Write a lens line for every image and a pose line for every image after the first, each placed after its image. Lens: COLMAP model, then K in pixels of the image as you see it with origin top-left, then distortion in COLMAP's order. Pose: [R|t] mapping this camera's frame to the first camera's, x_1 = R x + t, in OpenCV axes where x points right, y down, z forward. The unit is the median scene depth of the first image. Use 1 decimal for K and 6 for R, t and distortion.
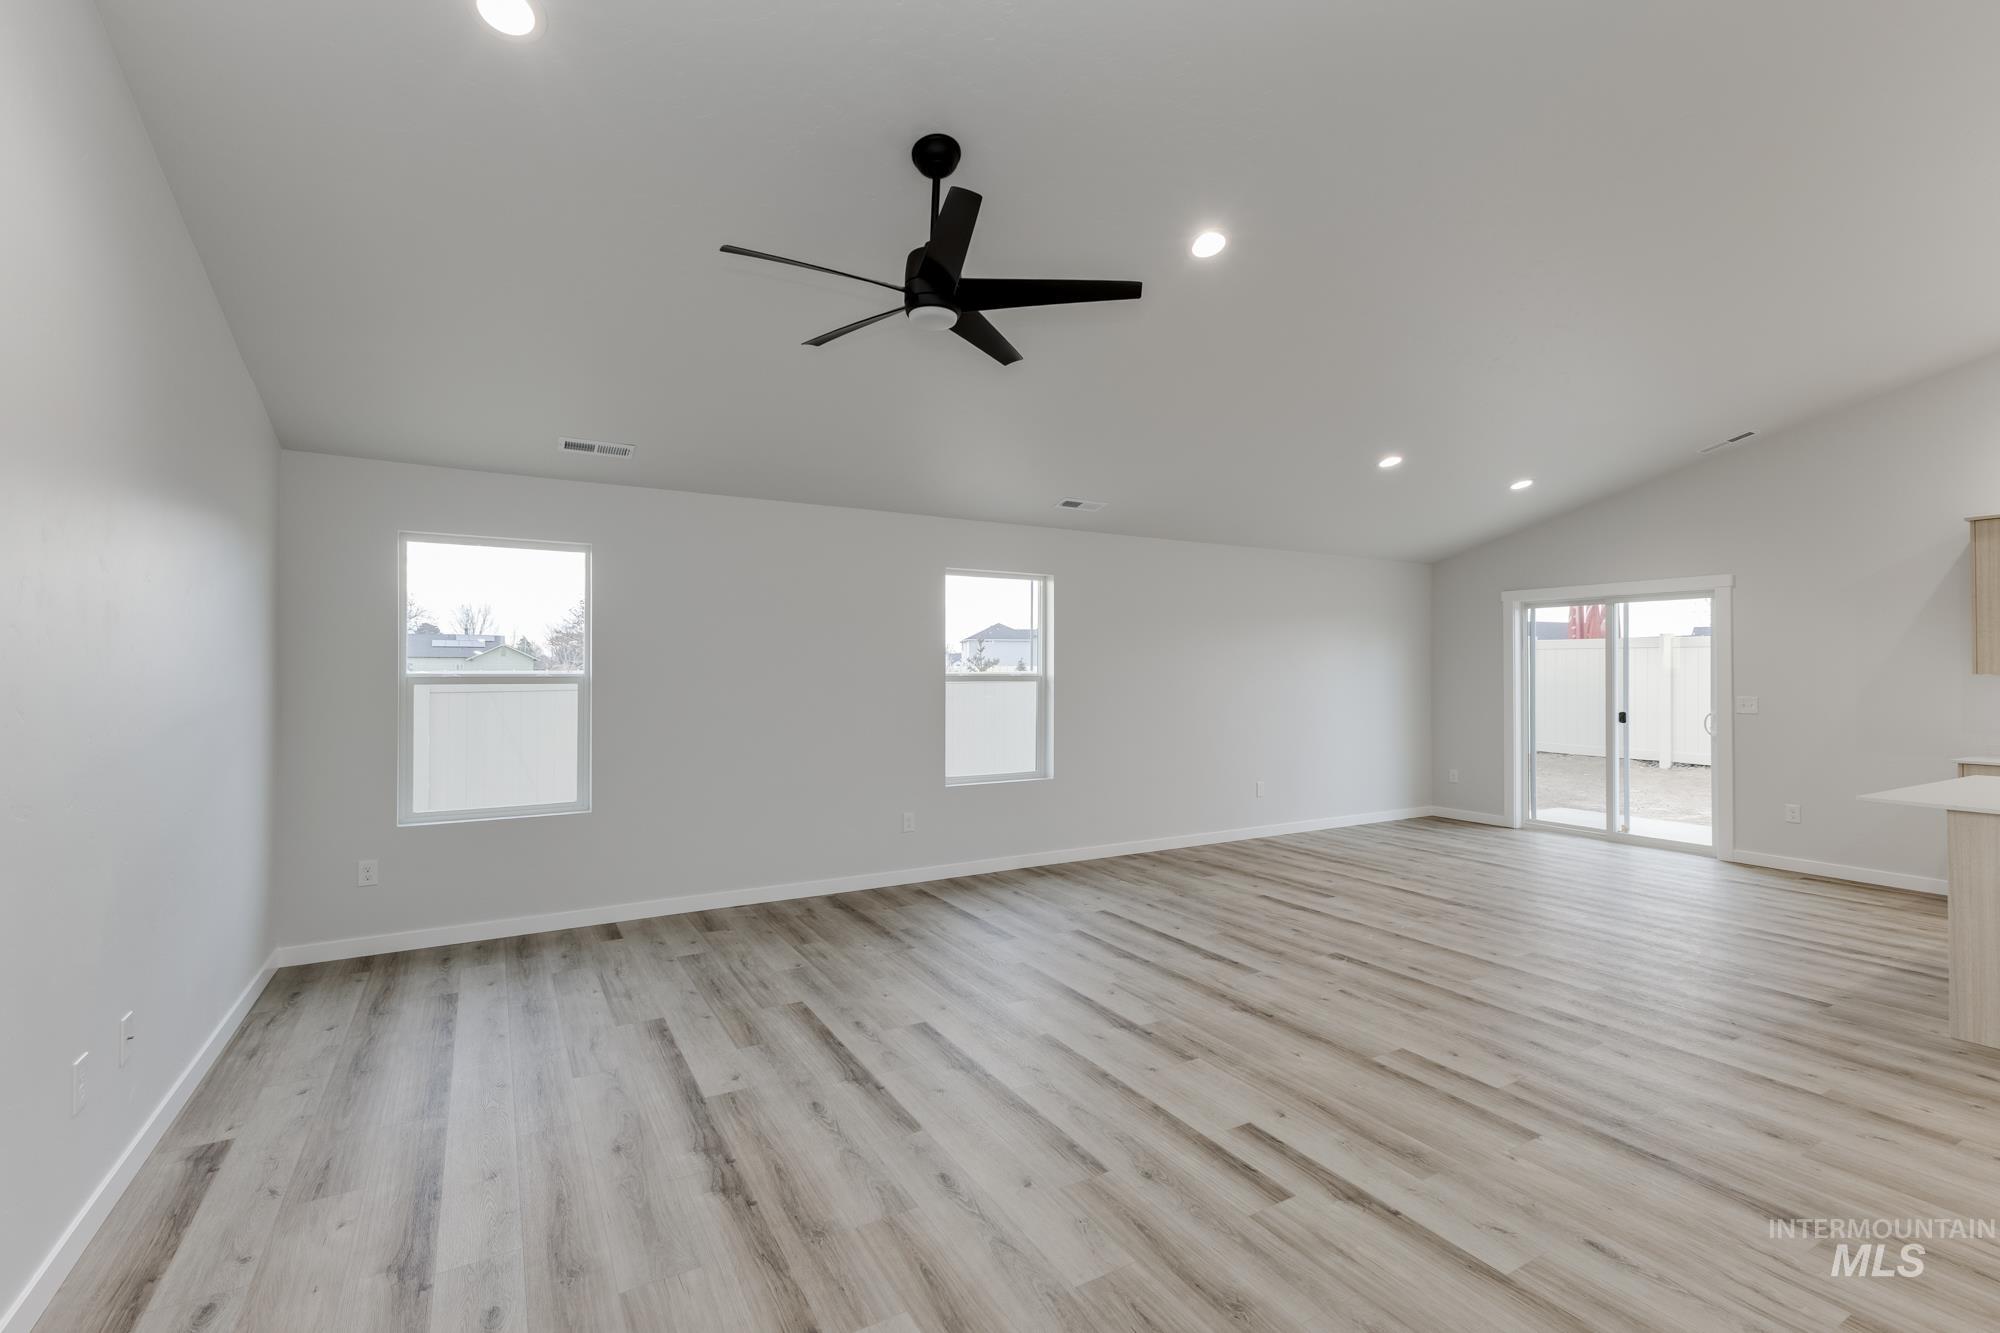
lens RADIAL K [[886.7, 0, 994.4], [0, 886.7, 662.7], [0, 0, 1]] dist [0.003603, -0.003160]
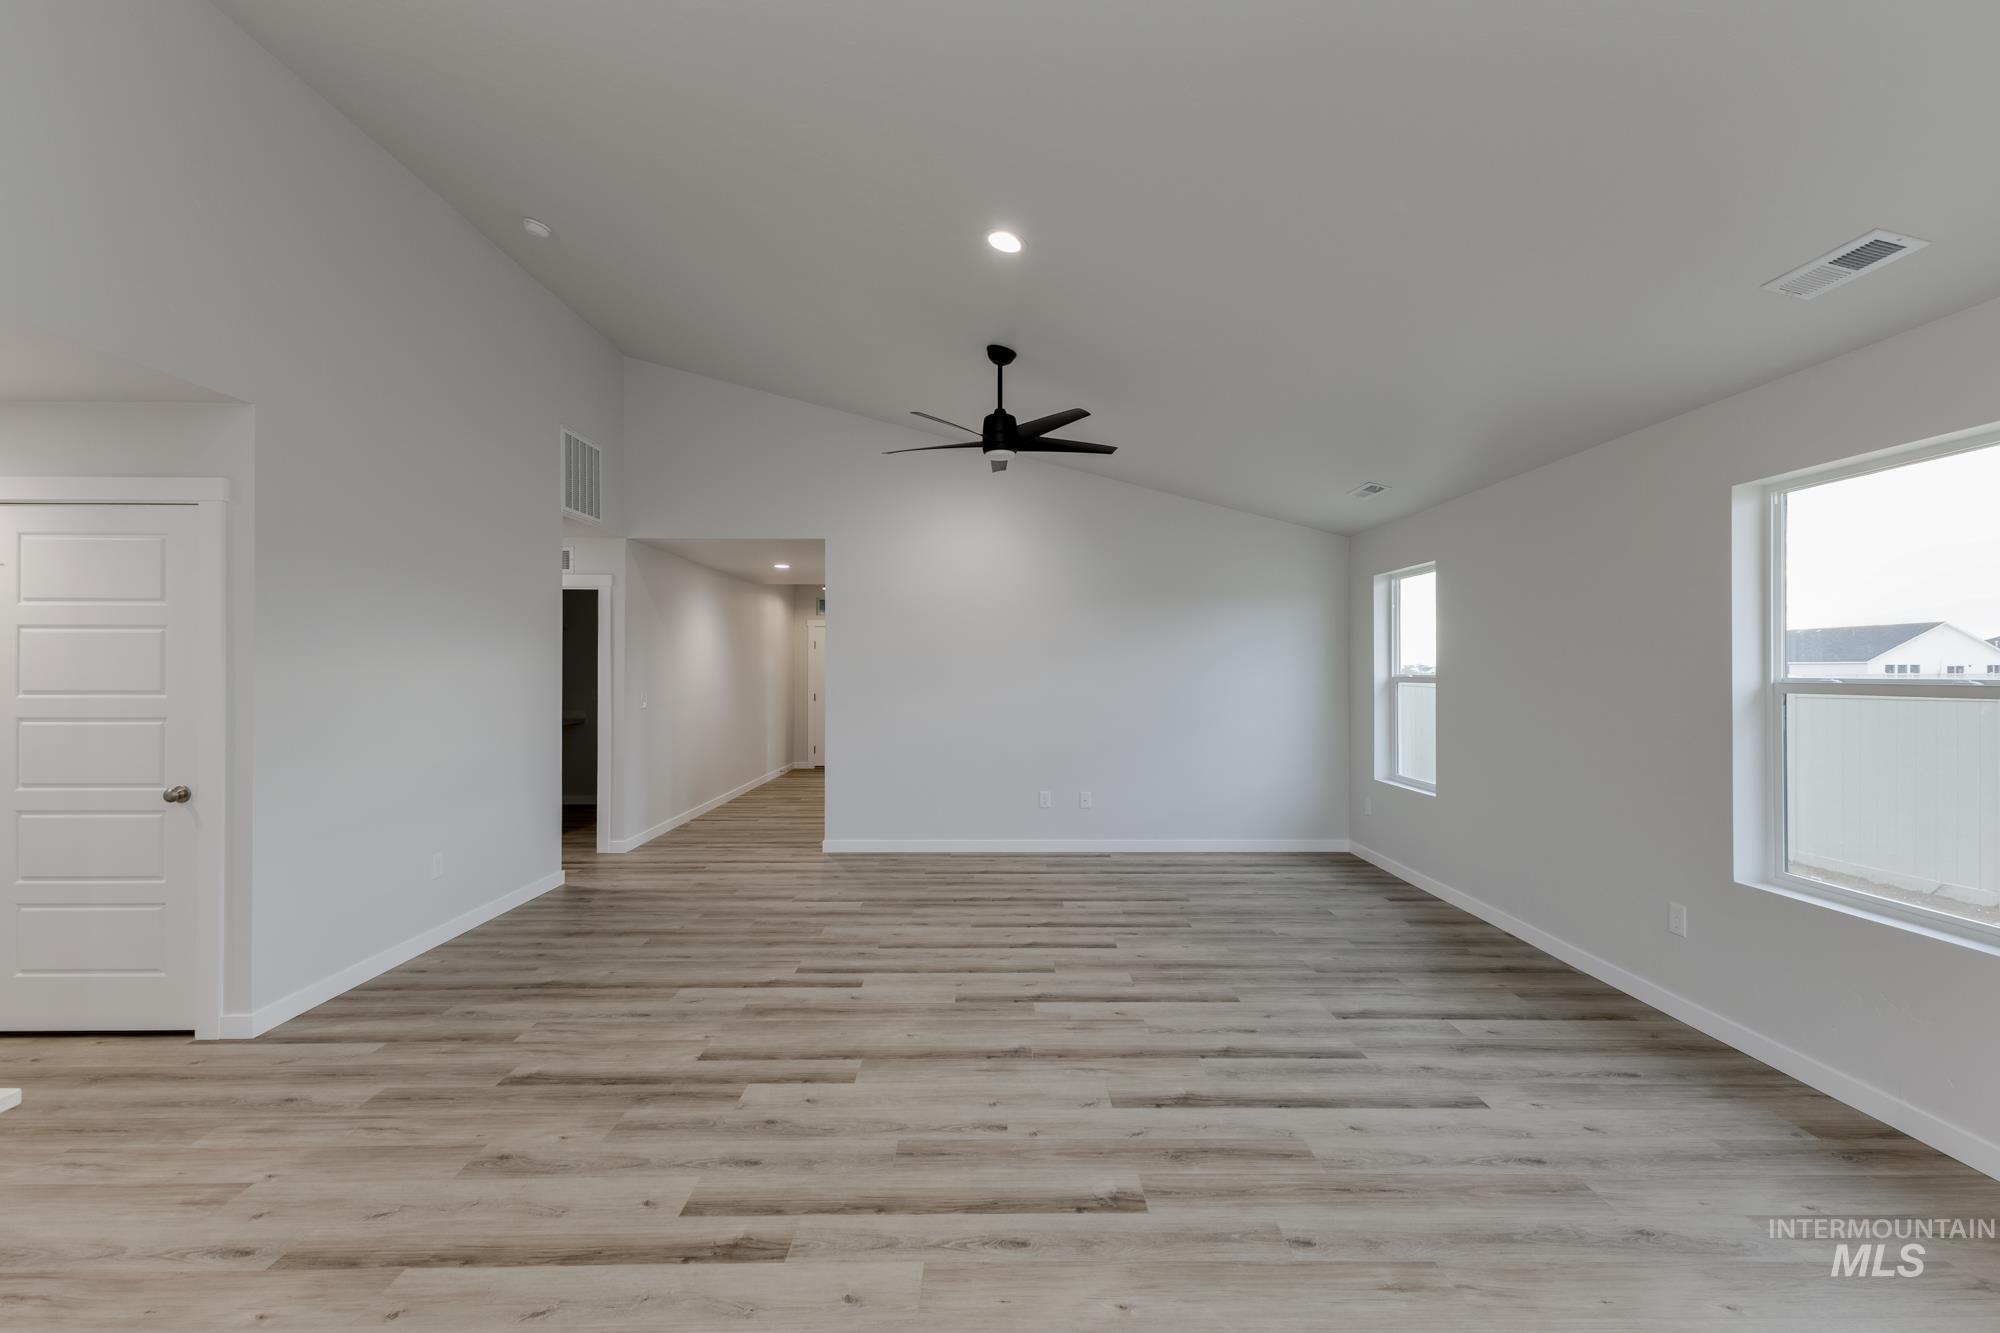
lens RADIAL K [[886.7, 0, 993.3], [0, 886.7, 669.1], [0, 0, 1]] dist [0.003603, -0.003160]
pose [[-0.502838, -0.001524, -0.864379, 0.737705], [0.007418, 0.999954, -0.006078, 0.009470], [0.864349, -0.009468, -0.502803, 0.994012]]
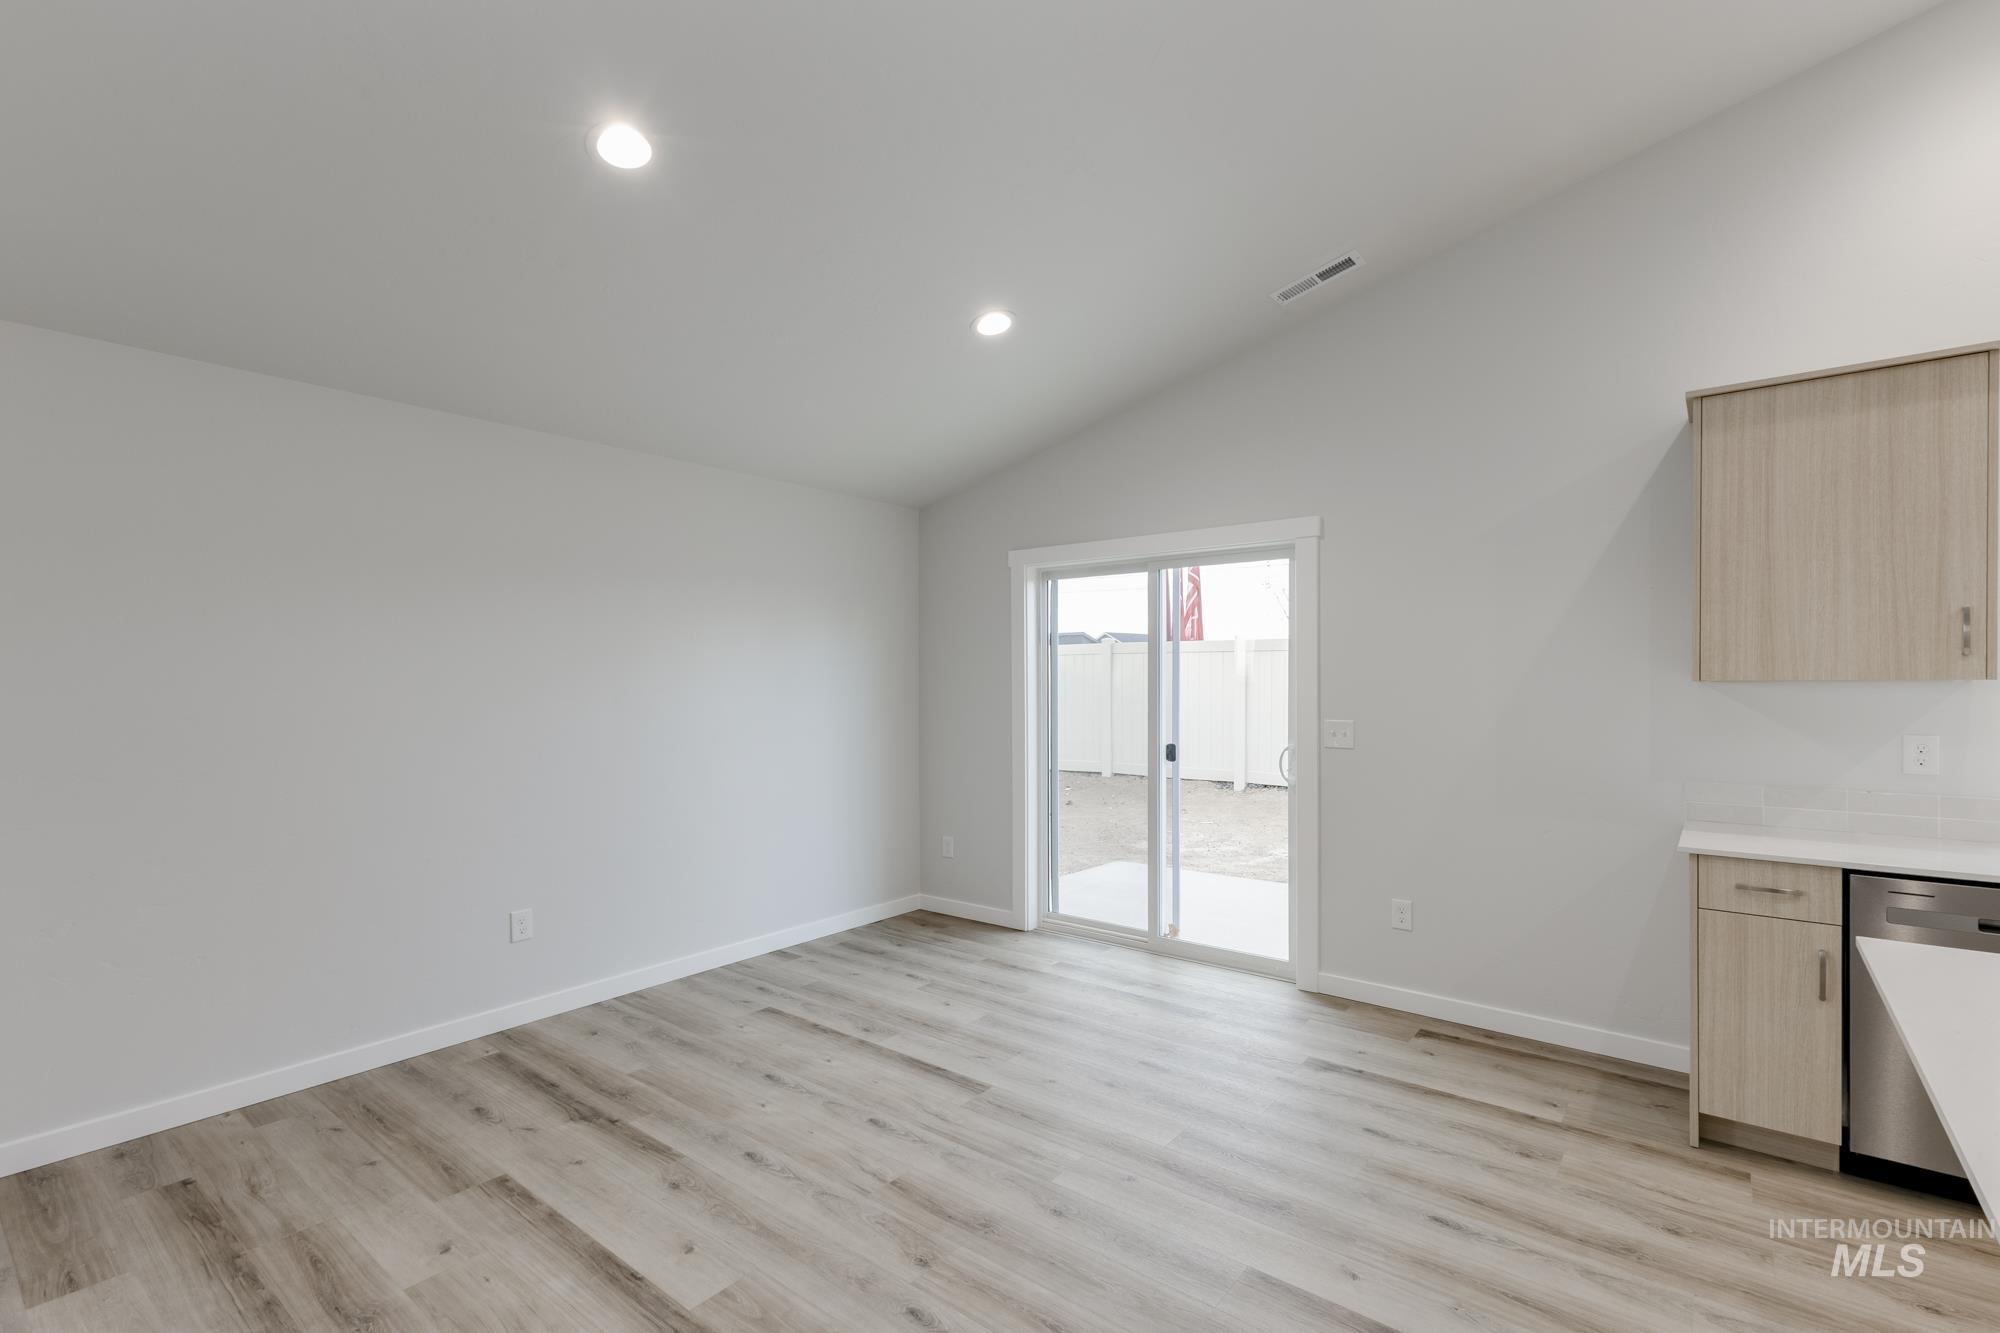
lens RADIAL K [[839.9, 0, 983.7], [0, 839.9, 689.6], [0, 0, 1]] dist [0.003012, 0.000589]
pose [[0.943127, -0.007518, 0.332346, 0.533704], [0.000277, 0.999762, 0.021829, 0.005536], [-0.332431, -0.020496, 0.942905, 0.670512]]
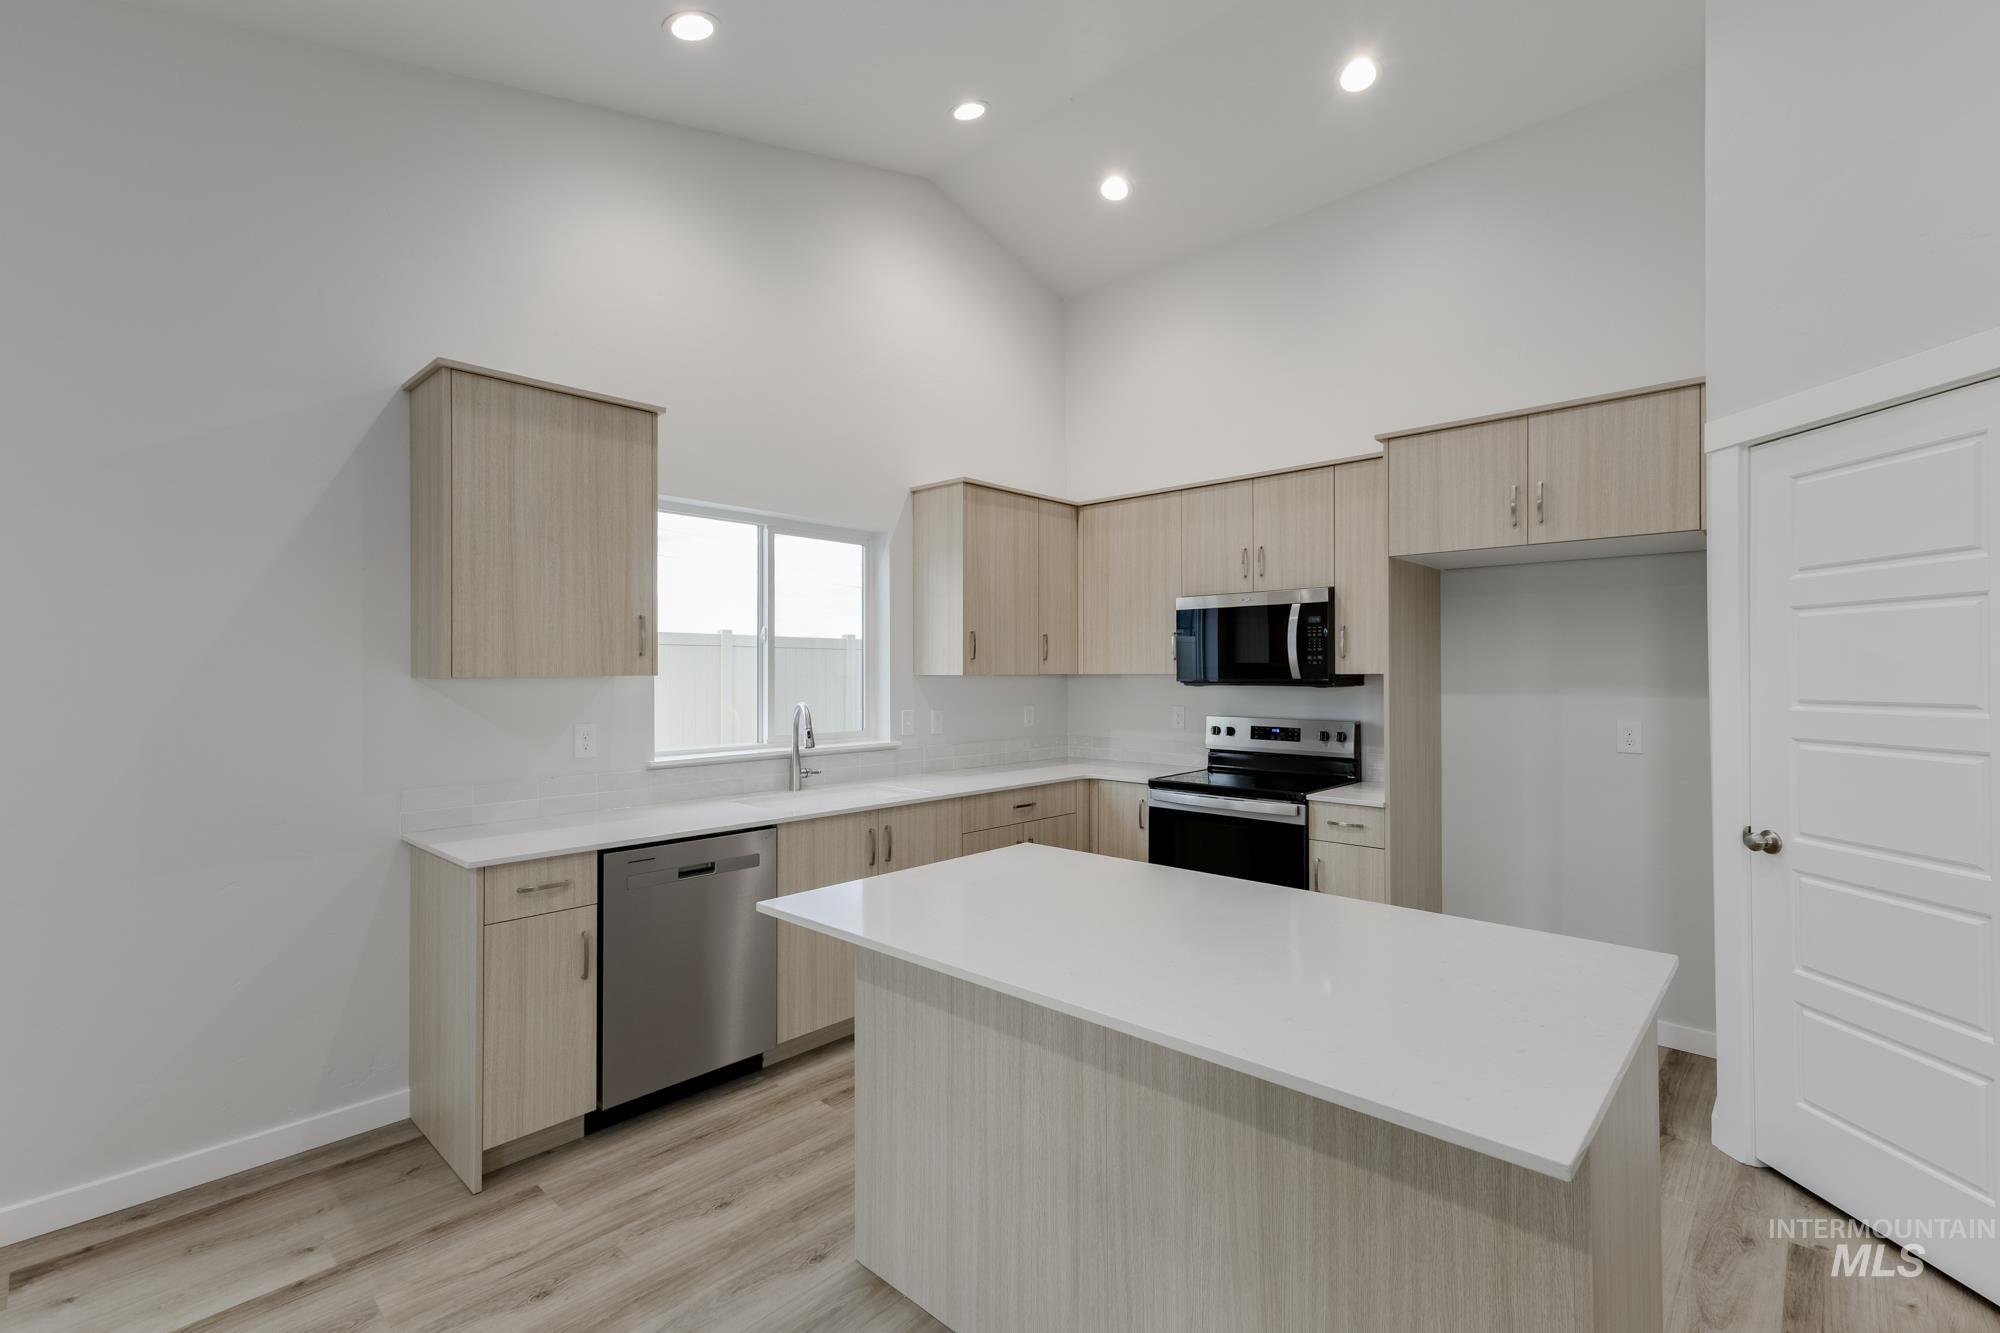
lens RADIAL K [[886.7, 0, 1005.3], [0, 886.7, 665.2], [0, 0, 1]] dist [0.003603, -0.003160]
pose [[-0.267882, 0.010489, 0.963395, 0.556139], [-0.003309, 0.999925, -0.011807, 0.009341], [-0.963446, -0.006351, -0.267827, 0.836849]]
